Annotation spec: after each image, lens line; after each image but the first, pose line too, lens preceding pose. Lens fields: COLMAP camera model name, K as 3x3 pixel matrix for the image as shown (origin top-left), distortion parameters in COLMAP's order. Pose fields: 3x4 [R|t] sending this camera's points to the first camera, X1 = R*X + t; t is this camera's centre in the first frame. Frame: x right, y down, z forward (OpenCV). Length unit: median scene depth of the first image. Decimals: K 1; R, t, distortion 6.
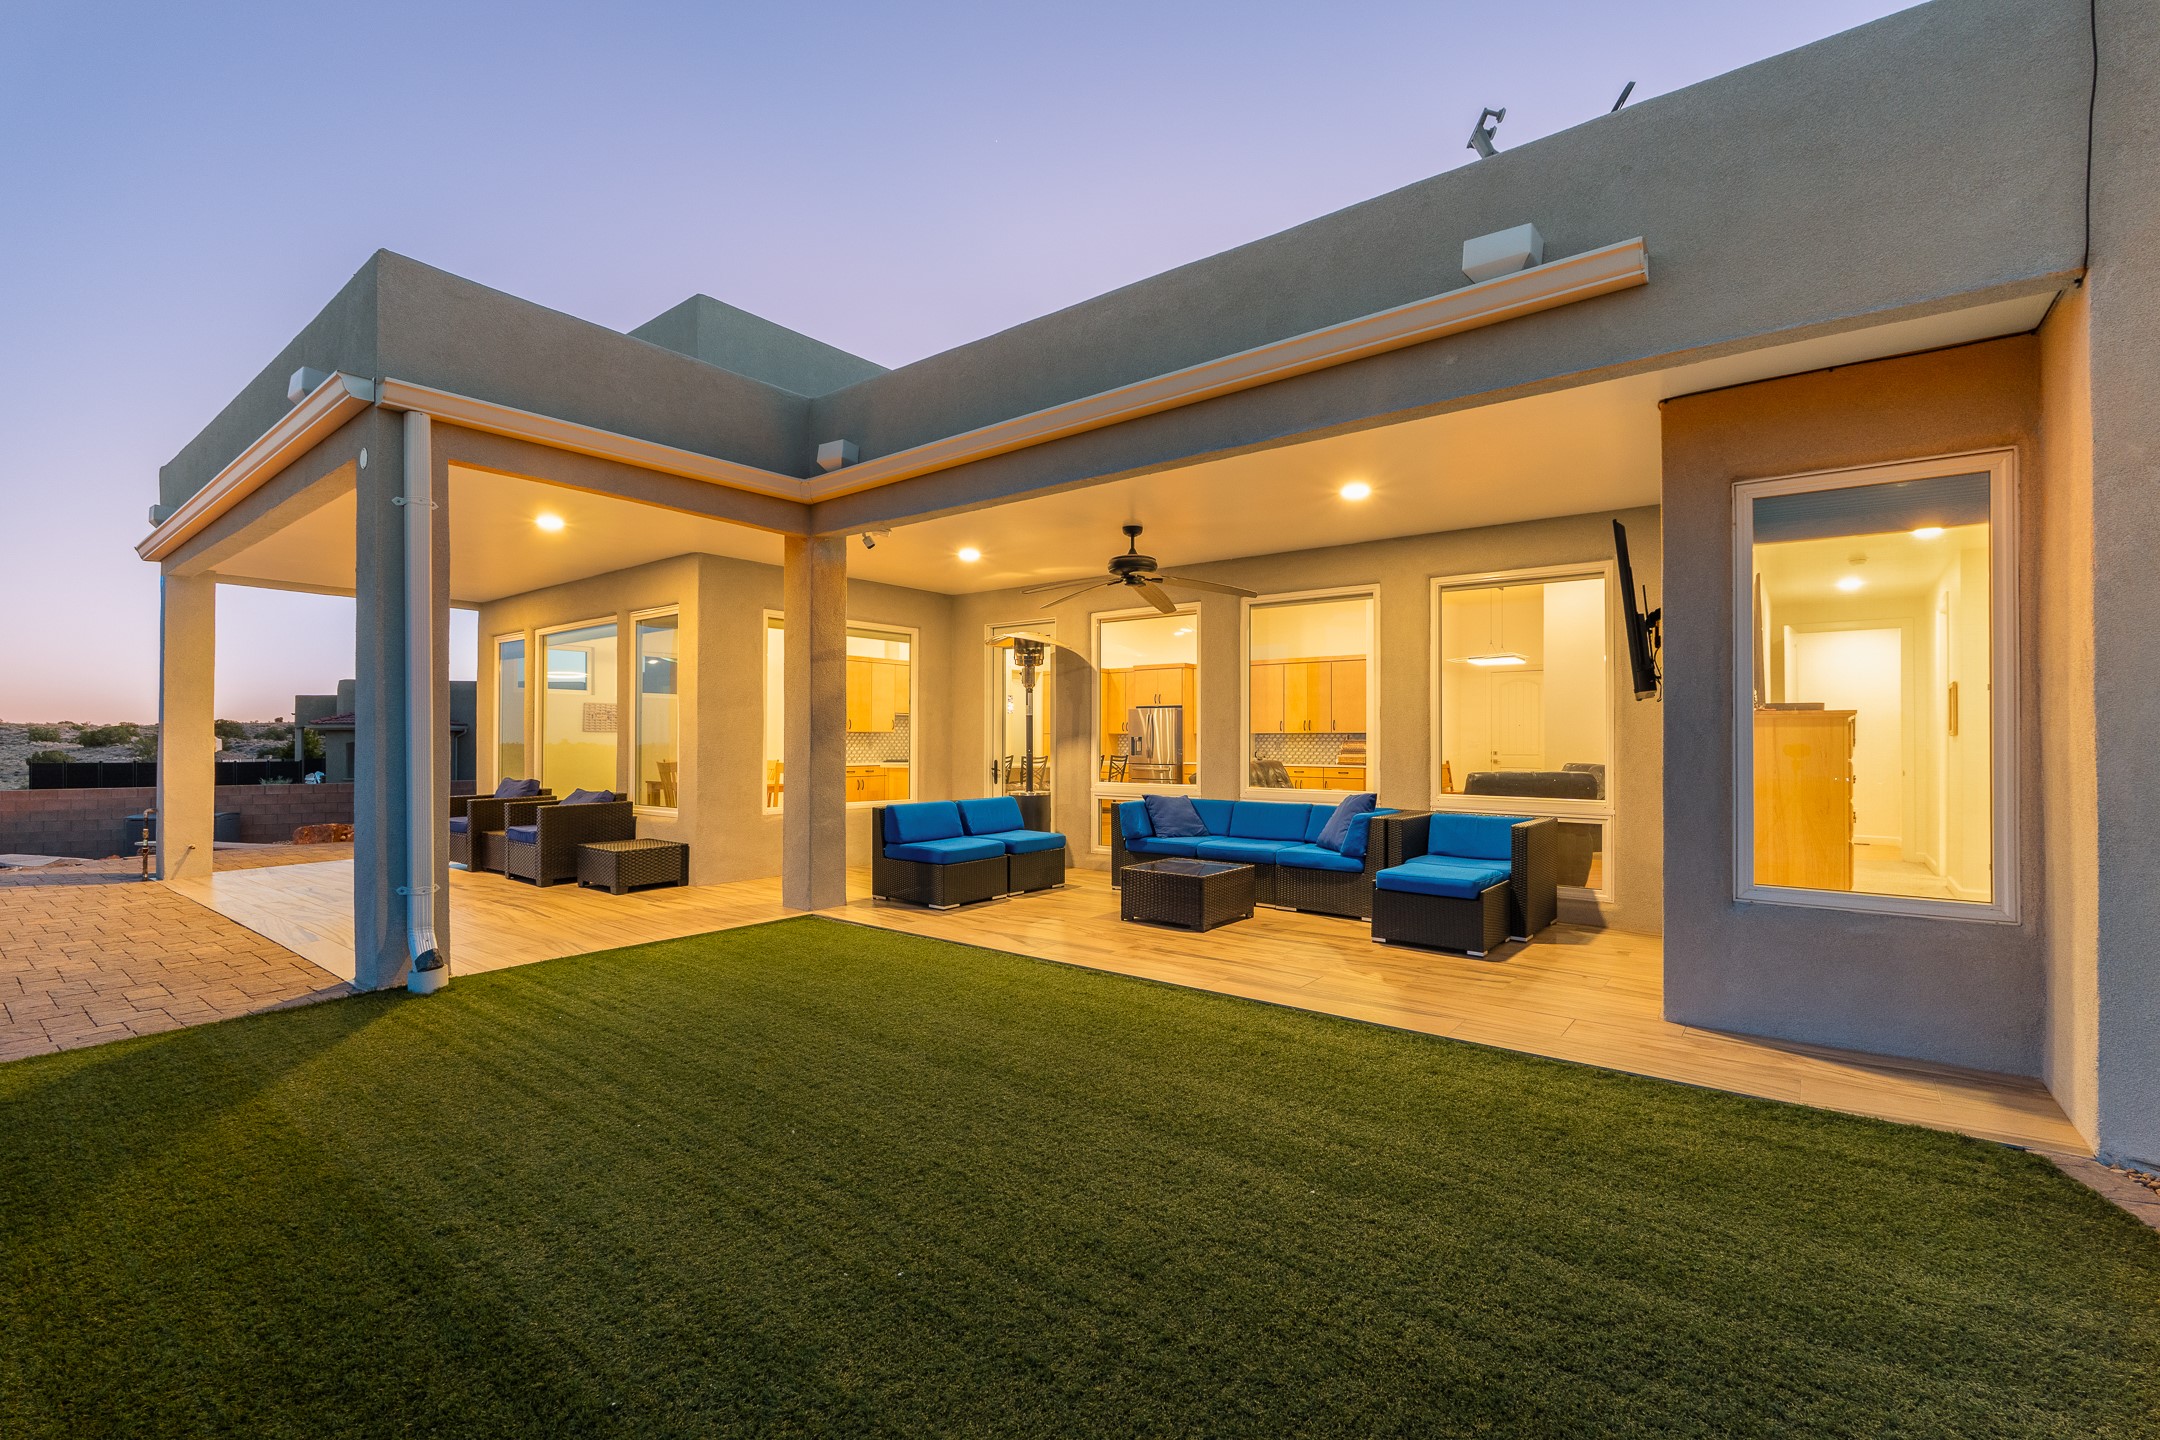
lens RADIAL K [[946.9, 0, 1079.4], [0, 946.9, 732.5], [0, 0, 1]] dist [-0.010597, 0.000641]
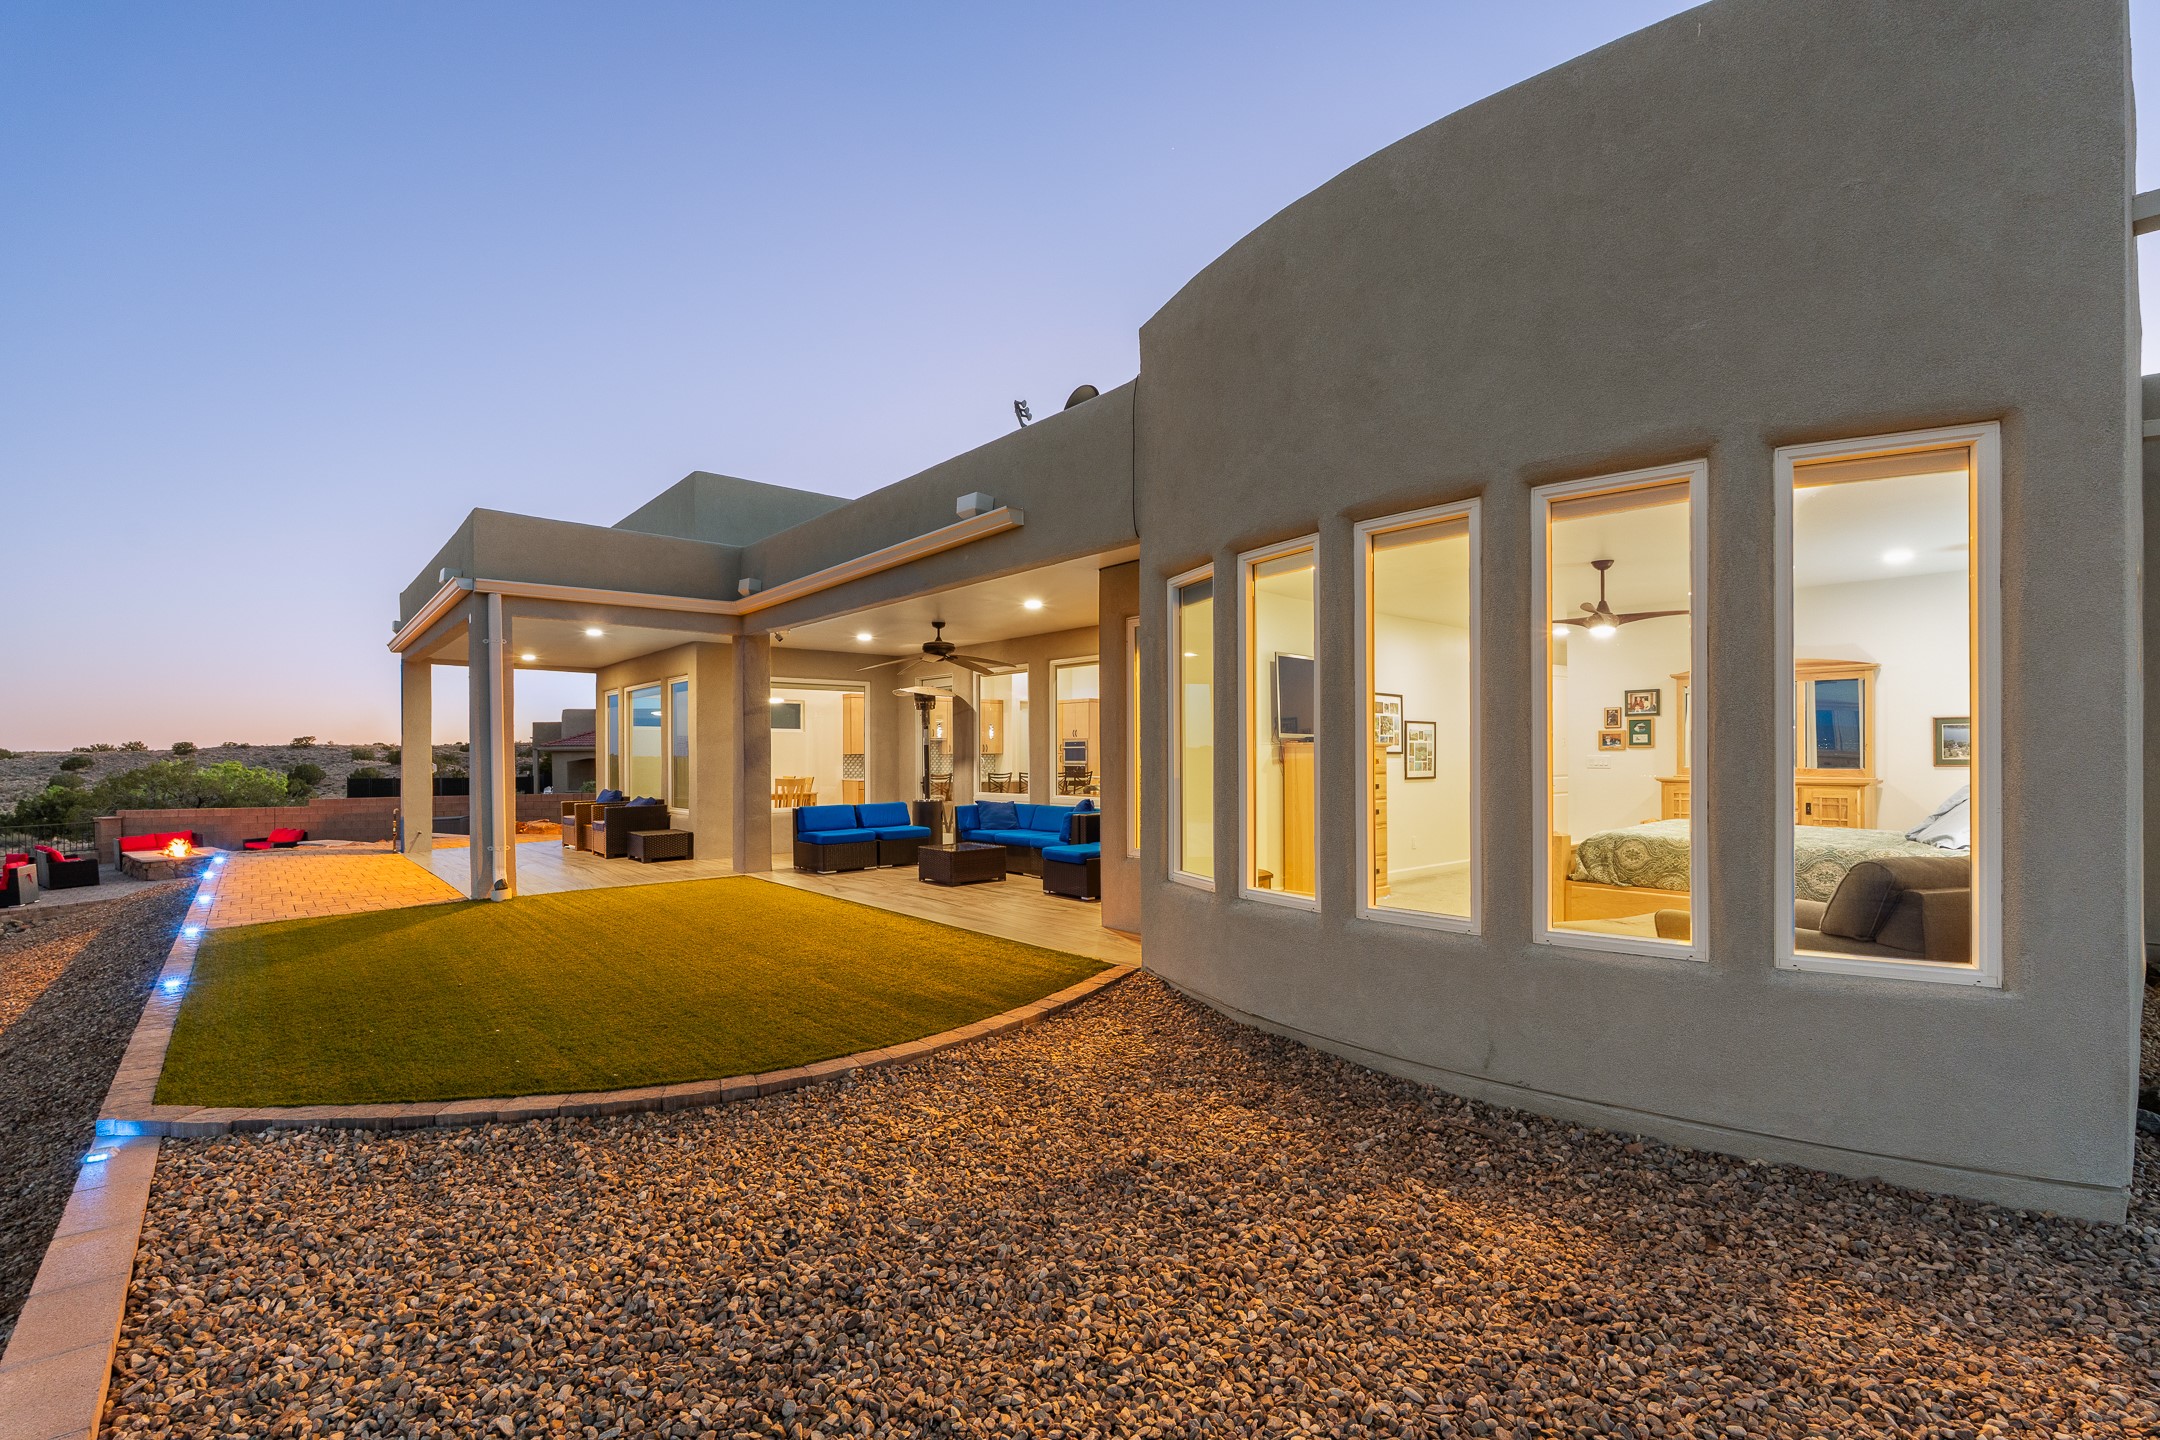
lens RADIAL K [[946.9, 0, 1073.1], [0, 946.9, 754.4], [0, 0, 1]] dist [-0.010597, 0.000641]
pose [[0.981931, -0.007042, -0.189106, 0.505730], [0.008891, 0.999921, 0.008931, -0.017200], [0.189028, -0.010451, 0.981916, -0.406545]]
